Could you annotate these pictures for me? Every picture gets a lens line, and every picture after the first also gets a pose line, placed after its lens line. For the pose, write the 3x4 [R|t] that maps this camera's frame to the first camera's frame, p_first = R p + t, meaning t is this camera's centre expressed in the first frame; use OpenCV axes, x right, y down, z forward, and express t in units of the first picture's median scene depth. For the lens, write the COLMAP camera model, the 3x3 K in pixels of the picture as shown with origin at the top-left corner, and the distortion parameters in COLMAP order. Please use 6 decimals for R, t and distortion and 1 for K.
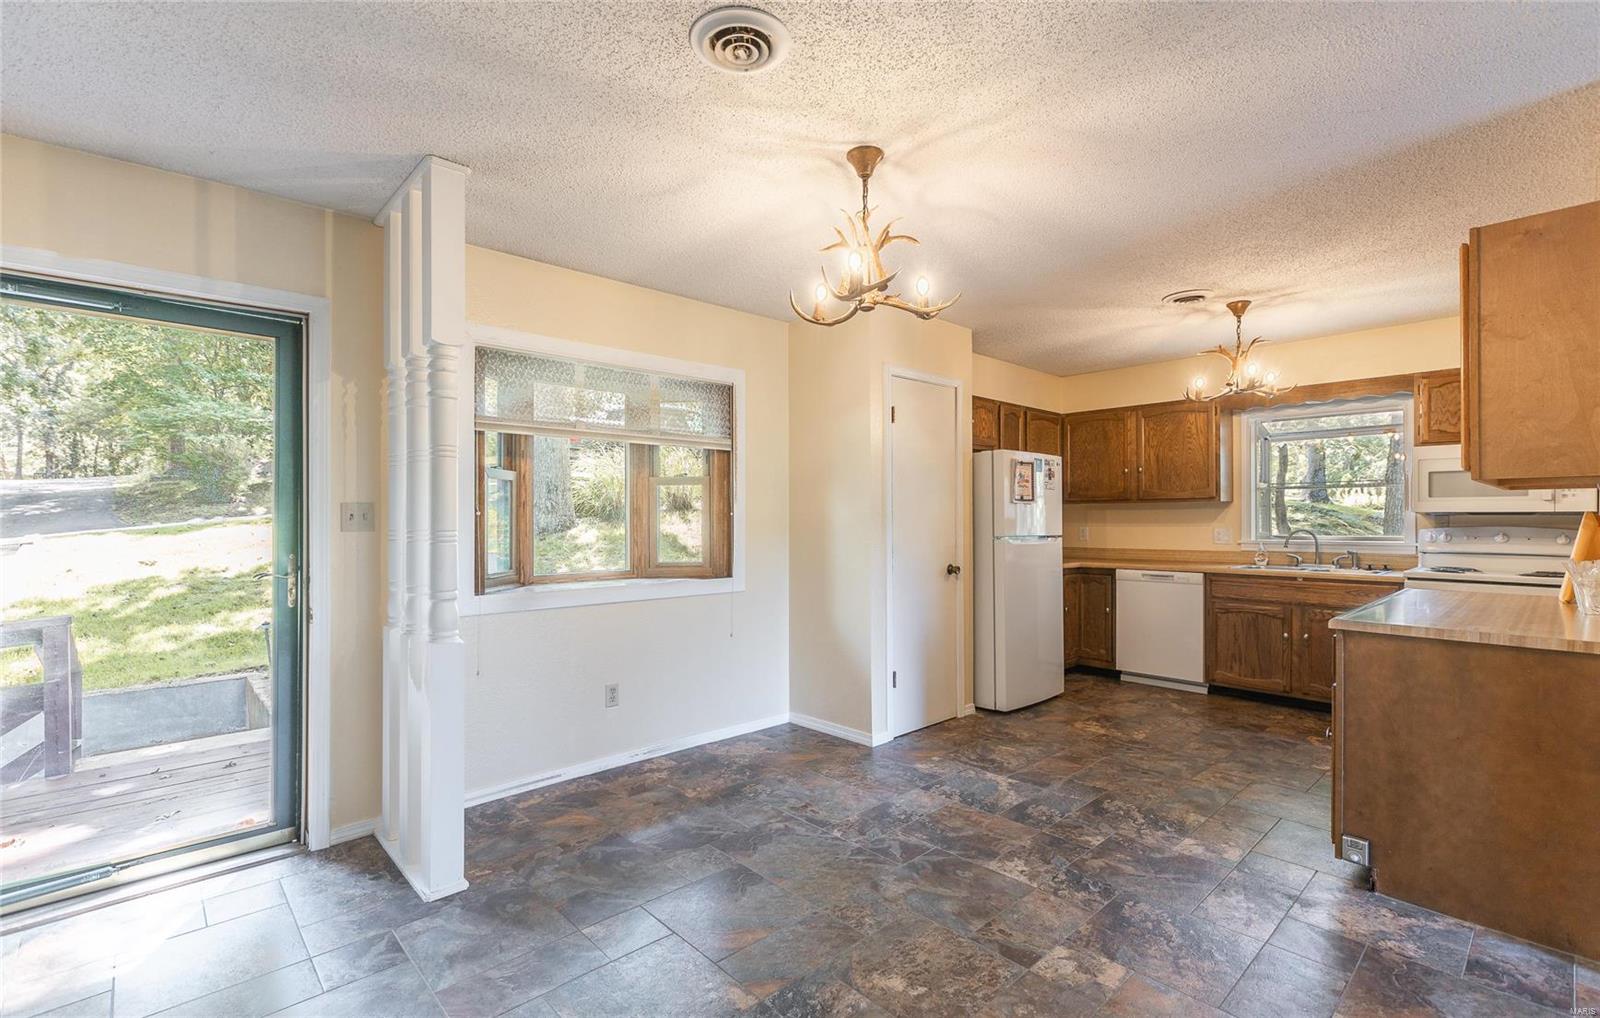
lens RADIAL K [[716.3, 0, 807.8], [0, 716.3, 517.9], [0, 0, 1]] dist [0.006198, -0.000314]
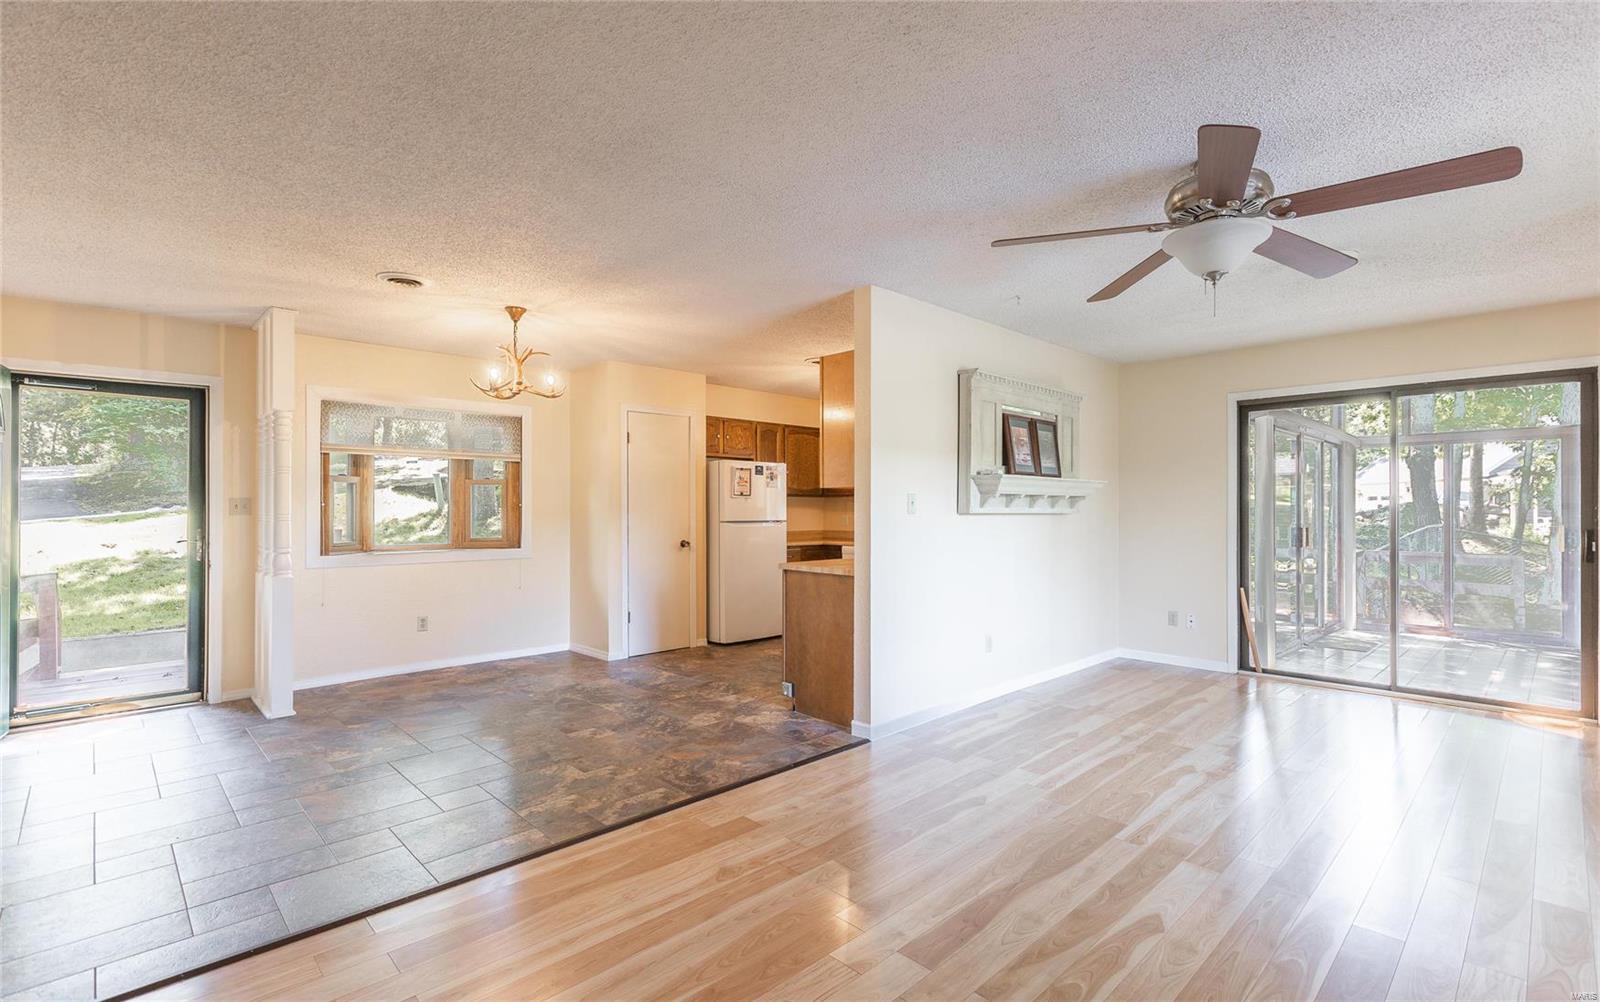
lens RADIAL K [[712.8, 0, 795.6], [0, 712.8, 506.5], [0, 0, 1]] dist [0.009187, -0.000105]
pose [[0.999762, 0.002043, 0.021698, 0.490609], [-0.002006, 0.999997, -0.001682, -0.000654], [-0.021701, 0.001638, 0.999763, -0.542543]]
